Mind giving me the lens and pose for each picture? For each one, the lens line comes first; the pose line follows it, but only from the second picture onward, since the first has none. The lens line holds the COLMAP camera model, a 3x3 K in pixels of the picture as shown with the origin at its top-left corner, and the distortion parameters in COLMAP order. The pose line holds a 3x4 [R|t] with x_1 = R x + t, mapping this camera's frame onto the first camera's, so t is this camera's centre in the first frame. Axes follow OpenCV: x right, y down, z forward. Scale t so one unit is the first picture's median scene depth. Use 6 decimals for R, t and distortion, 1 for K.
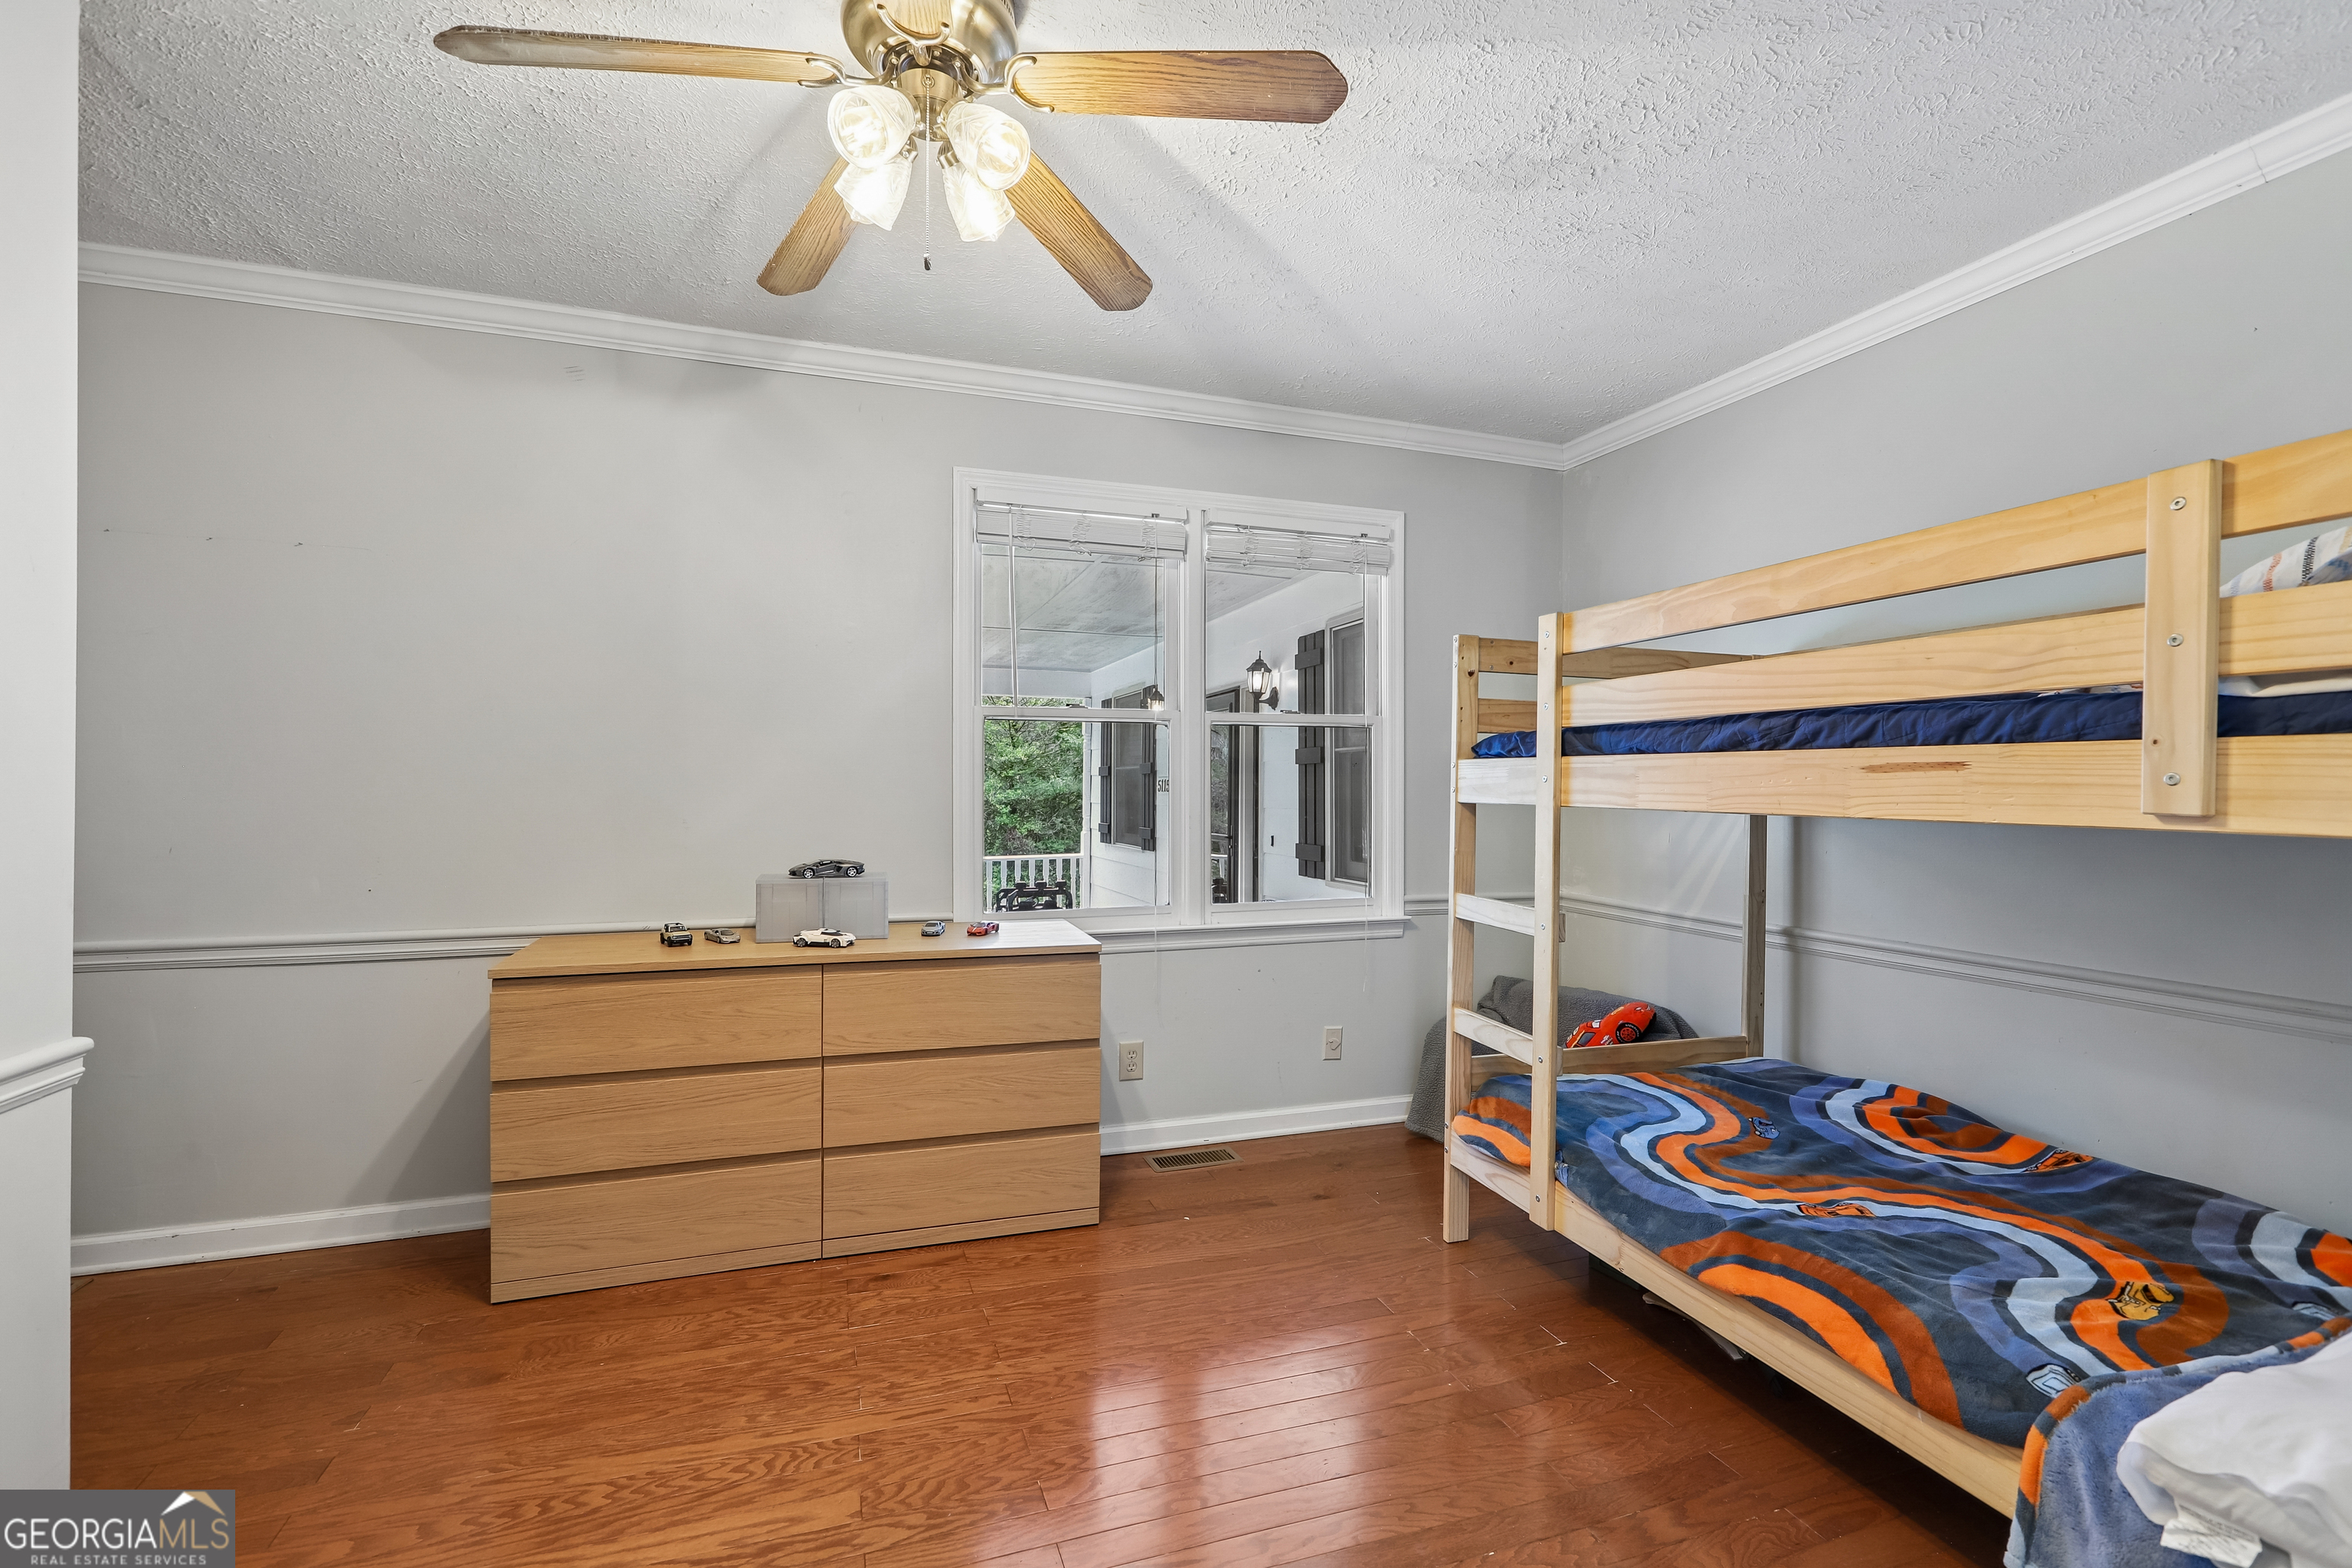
lens RADIAL K [[1051.2, 0, 1178.2], [0, 1051.2, 786.0], [0, 0, 1]] dist [-0.004955, 0.003820]
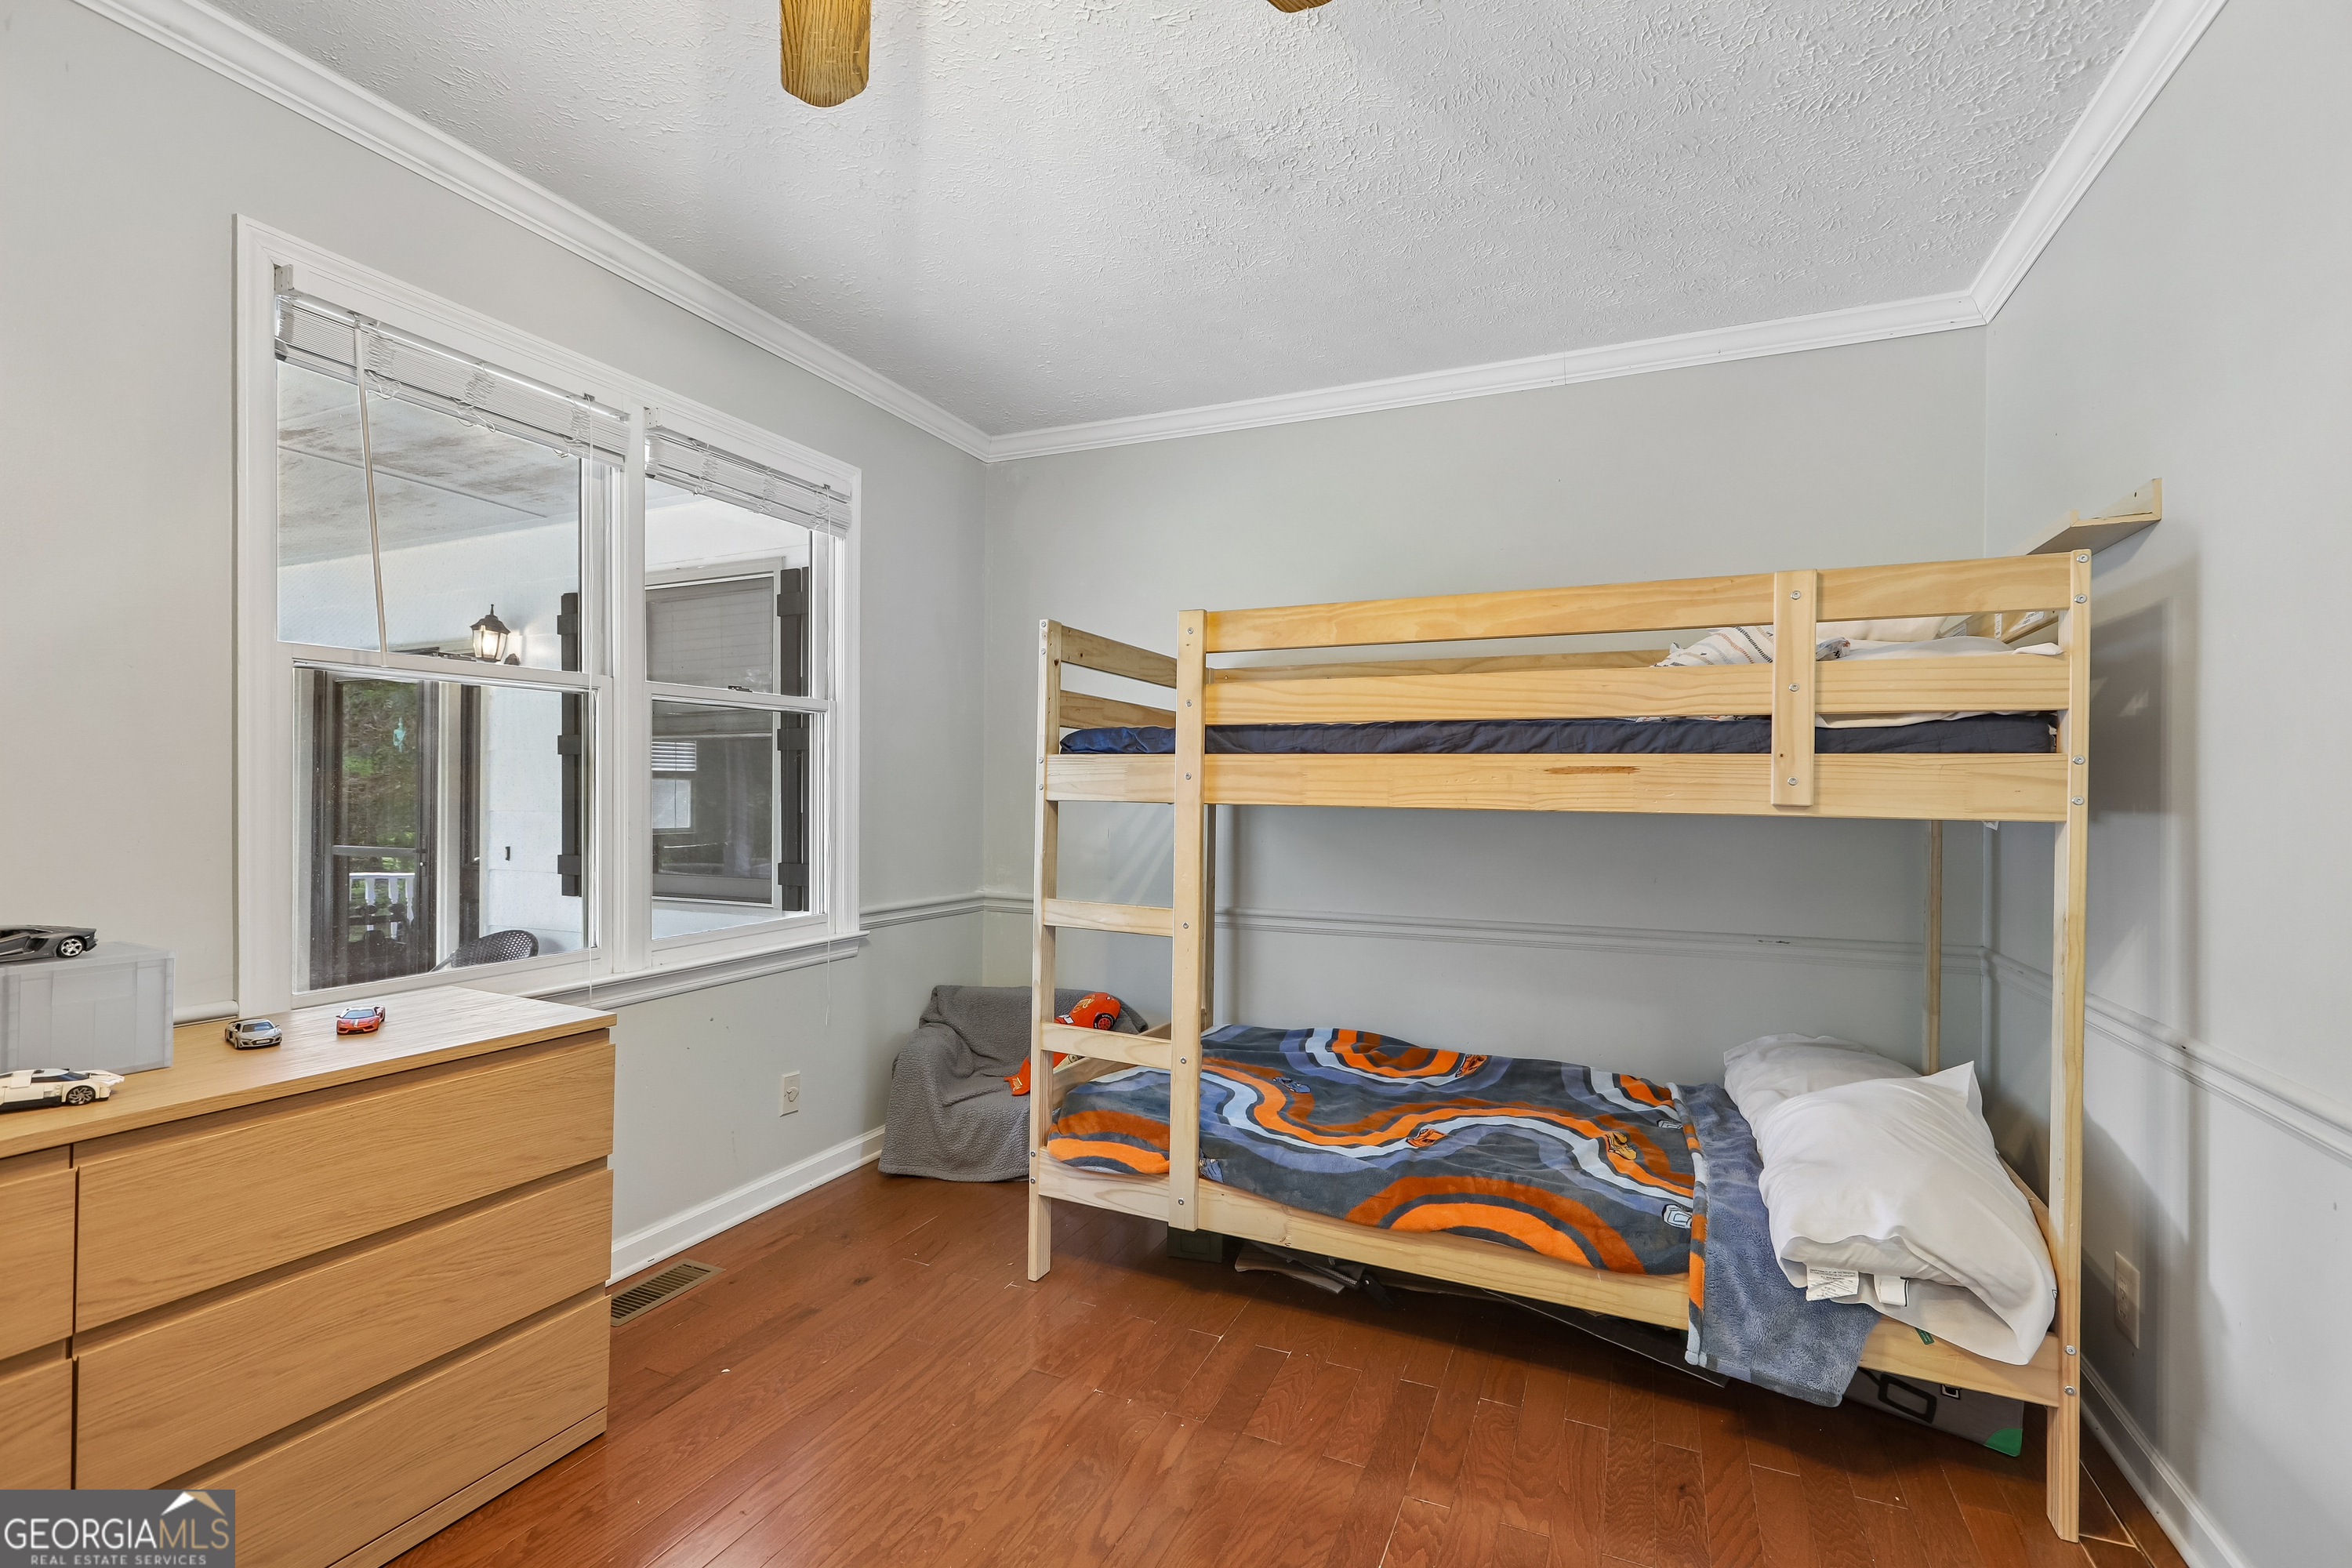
lens RADIAL K [[1051.2, 0, 1178.2], [0, 1051.2, 786.0], [0, 0, 1]] dist [-0.004955, 0.003820]
pose [[0.682526, 0.004010, 0.730851, -0.395869], [-0.005048, 0.999987, -0.000773, 0.003339], [-0.730844, -0.003162, 0.682537, 0.341786]]
